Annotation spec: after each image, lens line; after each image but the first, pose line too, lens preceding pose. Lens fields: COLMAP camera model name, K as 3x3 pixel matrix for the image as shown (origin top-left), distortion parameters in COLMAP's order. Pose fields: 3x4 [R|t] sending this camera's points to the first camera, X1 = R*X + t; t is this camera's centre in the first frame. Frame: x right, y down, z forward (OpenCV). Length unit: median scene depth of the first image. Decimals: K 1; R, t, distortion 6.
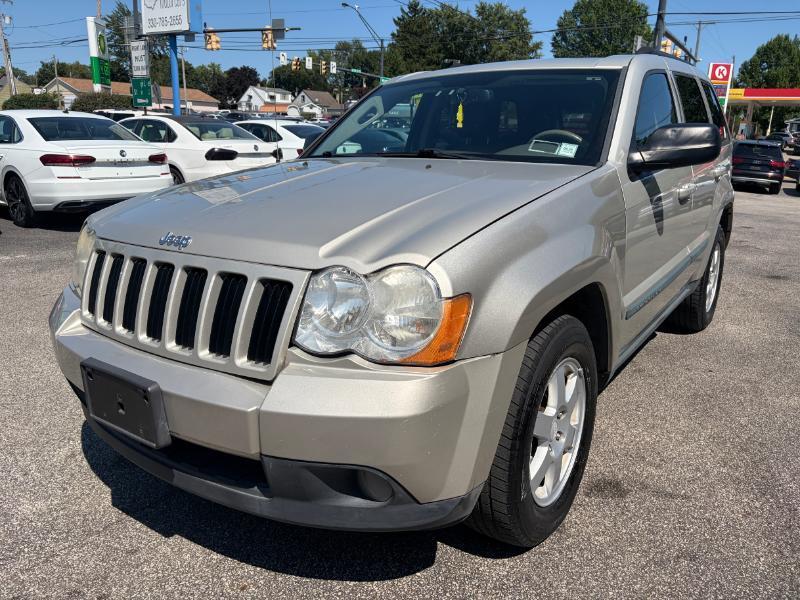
lens RADIAL K [[605.0, 0, 400.0], [0, 605.0, 300.0], [0, 0, 1]] dist [0.038138, -0.032598]
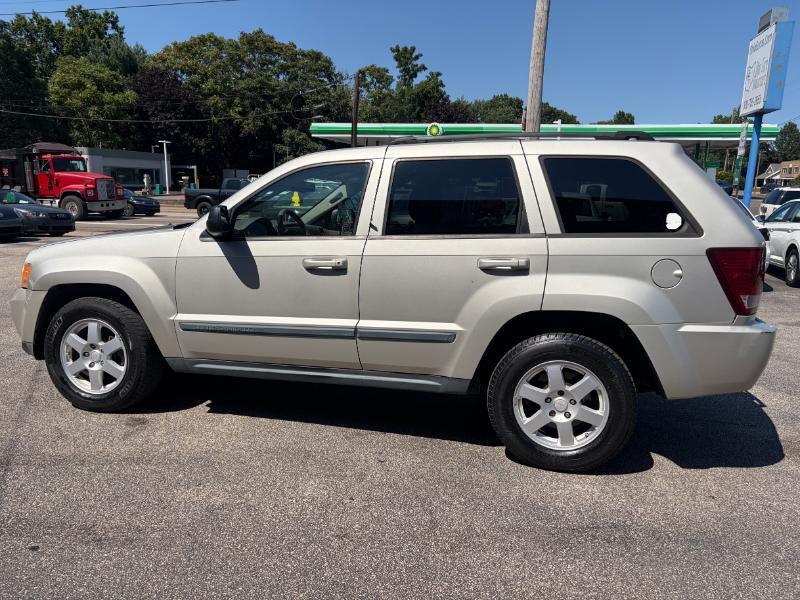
lens RADIAL K [[605.0, 0, 400.0], [0, 605.0, 300.0], [0, 0, 1]] dist [0.038138, -0.032598]
pose [[0.372814, 0.157145, -0.914503, 0.327609], [-0.264547, 0.962653, 0.057571, -0.045400], [0.889395, 0.220466, 0.400463, 0.144927]]
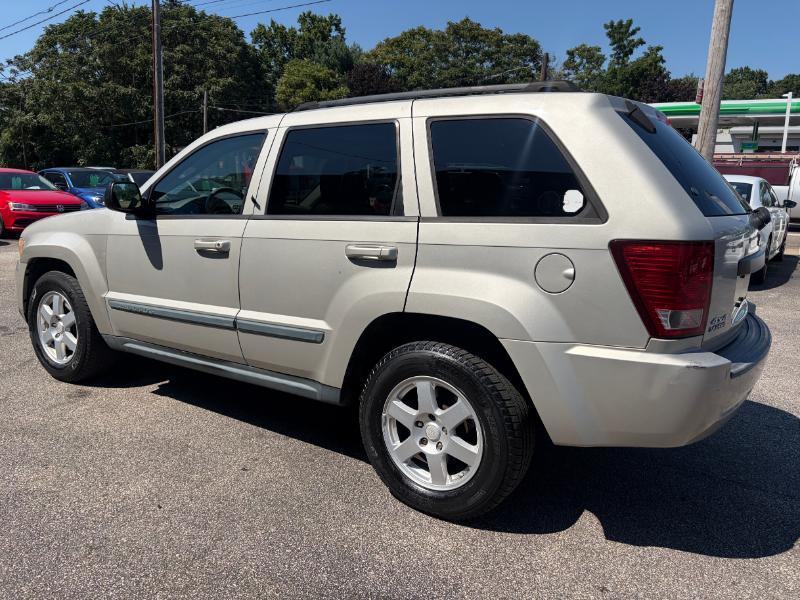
lens RADIAL K [[604.9, 0, 396.9], [0, 604.9, 304.7], [0, 0, 1]] dist [0.046002, -0.045261]
pose [[0.042425, 0.192824, -0.980316, 0.317785], [-0.284552, 0.942894, 0.173149, -0.074141], [0.957722, 0.271605, 0.094870, 0.258879]]
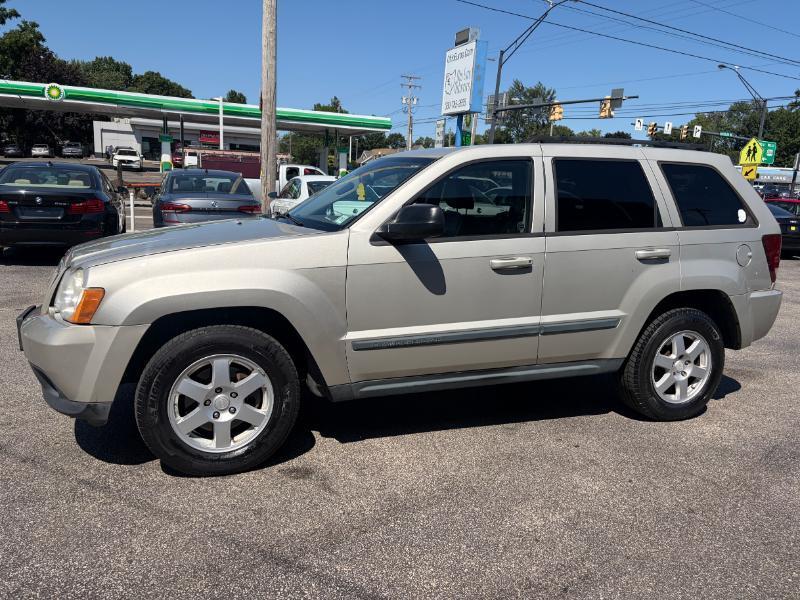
lens RADIAL K [[605.0, 0, 400.0], [0, 605.0, 300.0], [0, 0, 1]] dist [0.038138, -0.032598]
pose [[0.834646, 0.127195, -0.535899, 0.188954], [-0.178687, 0.982876, -0.045015, -0.005614], [0.520997, 0.133329, 0.843081, -0.006121]]
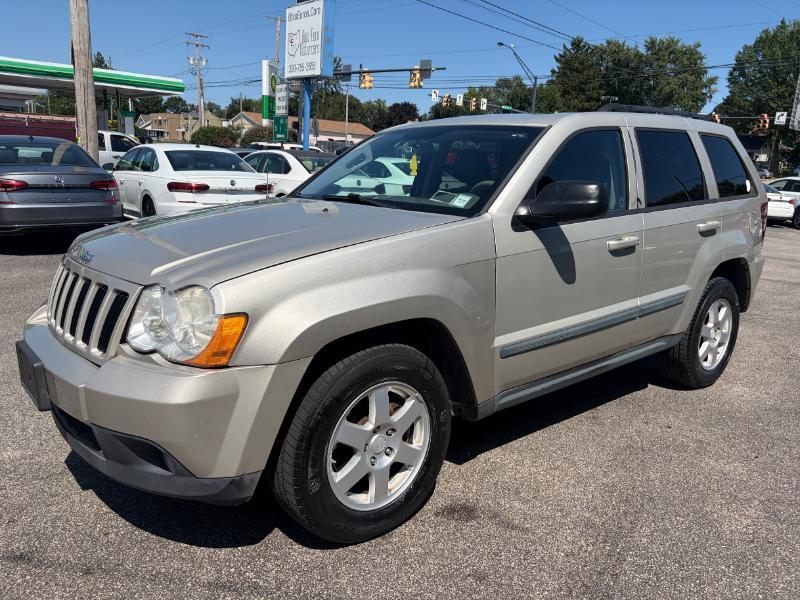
lens RADIAL K [[605.0, 0, 400.0], [0, 605.0, 300.0], [0, 0, 1]] dist [0.038138, -0.032598]
pose [[0.969328, 0.080244, -0.232300, 0.073868], [-0.092133, 0.994912, -0.040772, -0.001771], [0.227847, 0.060924, 0.971789, -0.015329]]
